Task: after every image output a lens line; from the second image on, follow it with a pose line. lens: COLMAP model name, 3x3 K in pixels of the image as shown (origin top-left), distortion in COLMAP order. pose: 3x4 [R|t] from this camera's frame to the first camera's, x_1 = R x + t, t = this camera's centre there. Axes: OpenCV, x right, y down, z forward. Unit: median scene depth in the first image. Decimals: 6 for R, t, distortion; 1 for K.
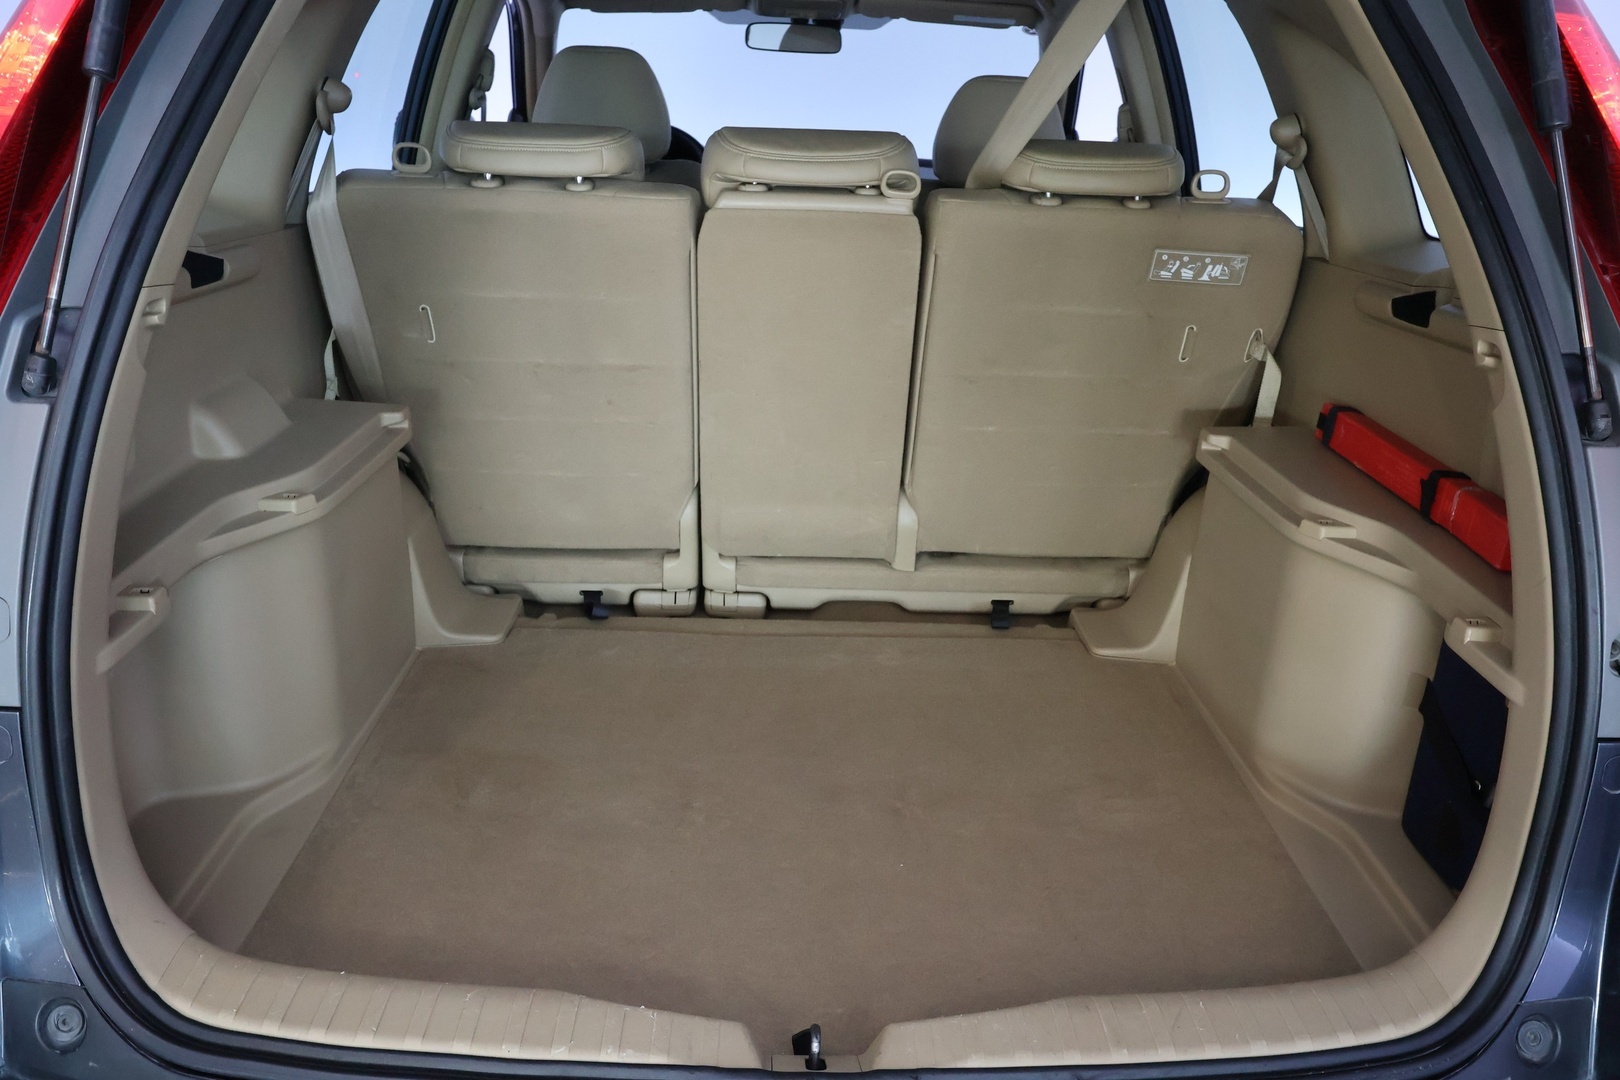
lens RADIAL K [[1280.2, 0, 812.2], [0, 1280.2, 541.7], [0, 0, 1]] dist [0.000344, 0.008632]
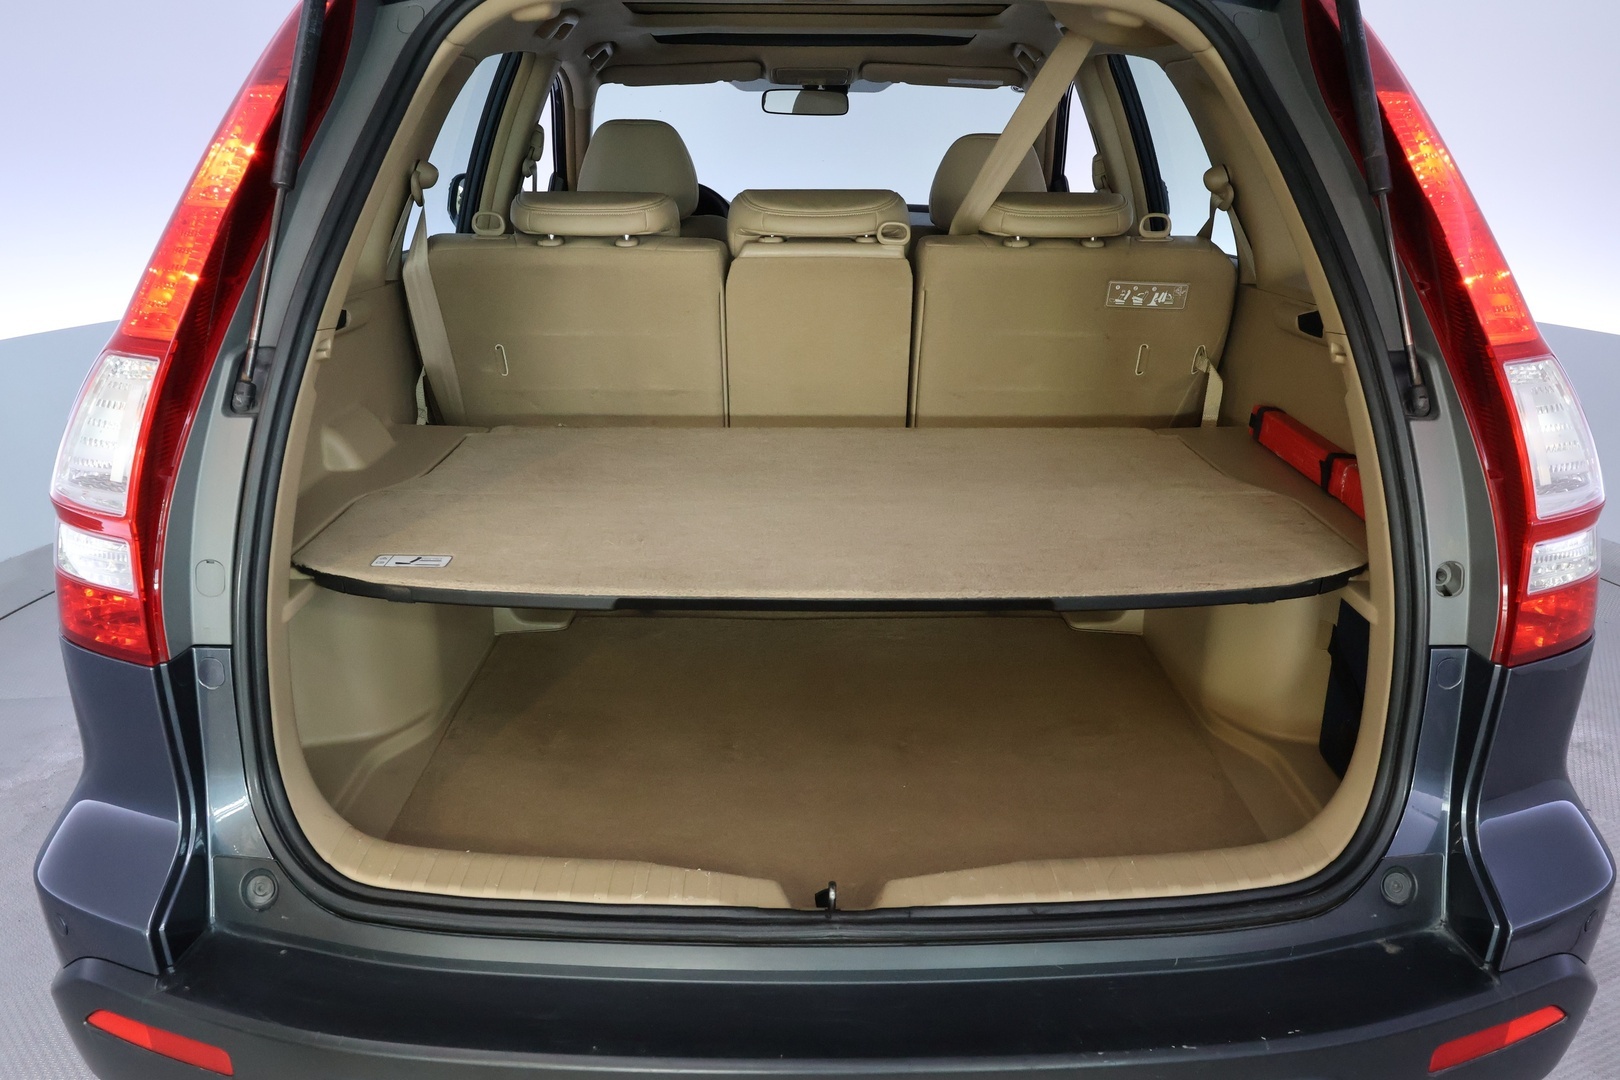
lens RADIAL K [[1280.2, 0, 809.2], [0, 1280.2, 536.8], [0, 0, 1]] dist [0.000344, 0.008632]
pose [[0.999440, -0.024017, -0.023280, 0.010864], [0.023170, 0.999084, -0.035980, 0.046120], [0.024123, 0.035420, 0.999081, -0.189634]]
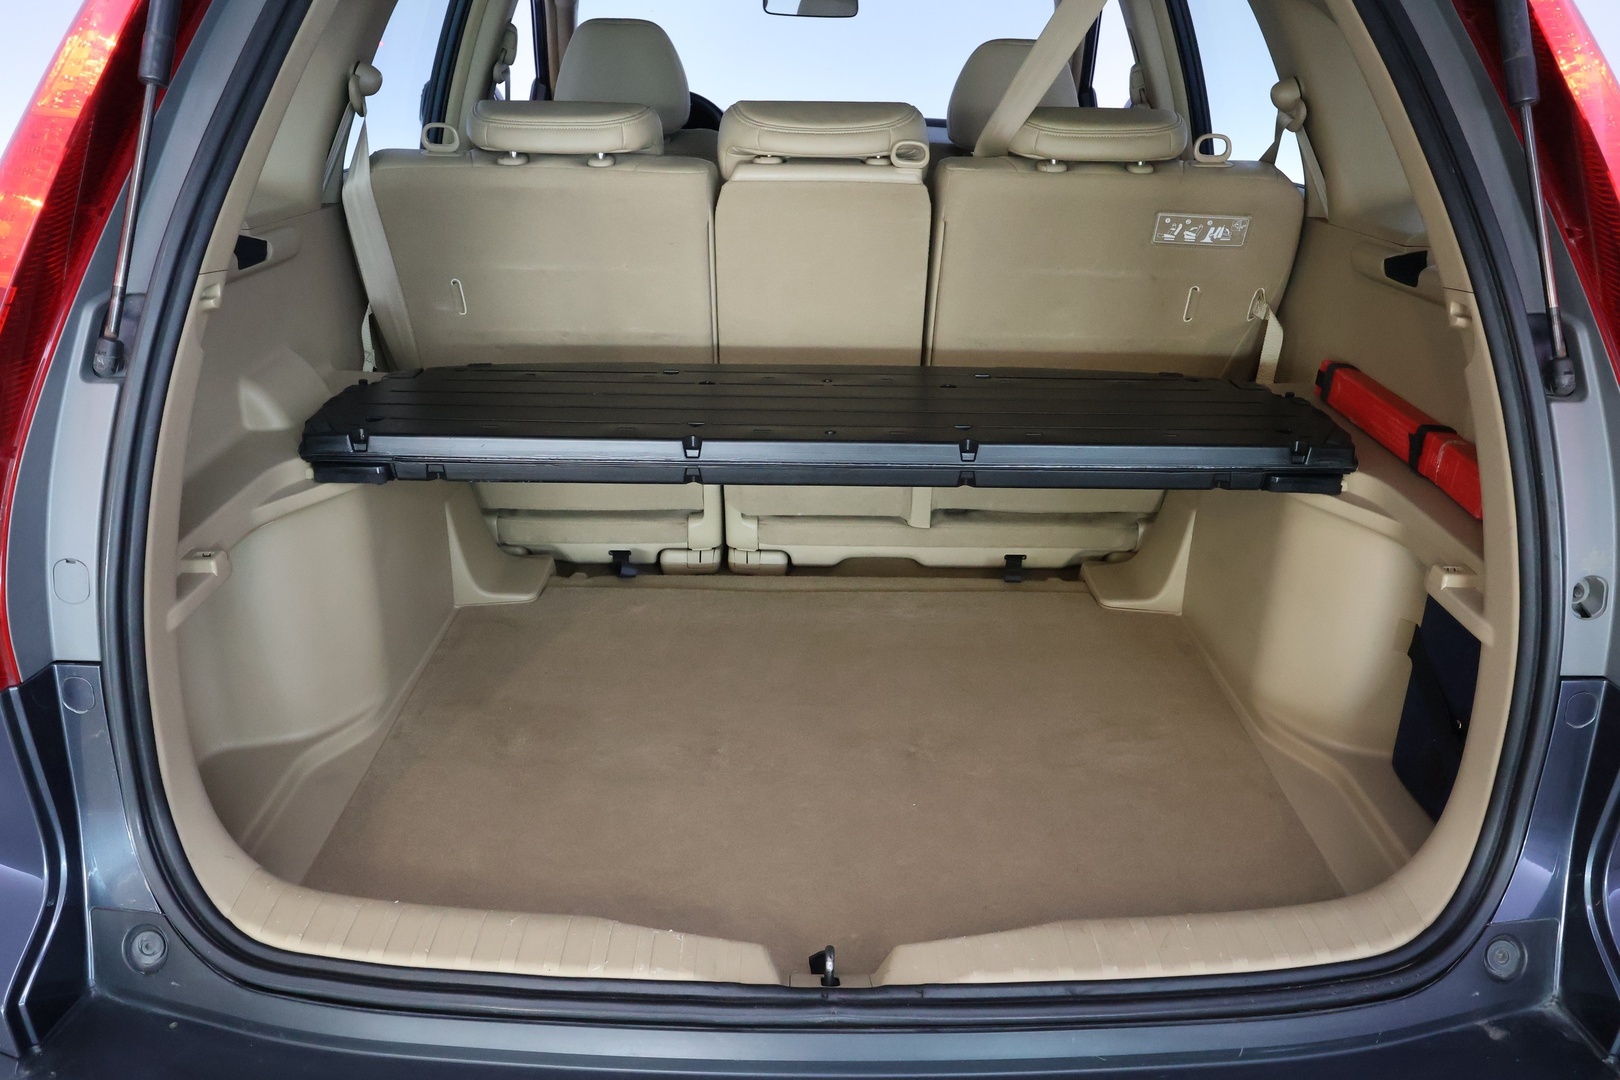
lens RADIAL K [[1280.2, 0, 811.3], [0, 1280.2, 542.1], [0, 0, 1]] dist [0.000344, 0.008632]
pose [[0.999627, -0.012106, -0.024478, 0.010783], [0.012884, 0.999409, 0.031865, 0.000037], [0.024078, -0.032168, 0.999192, -0.045574]]
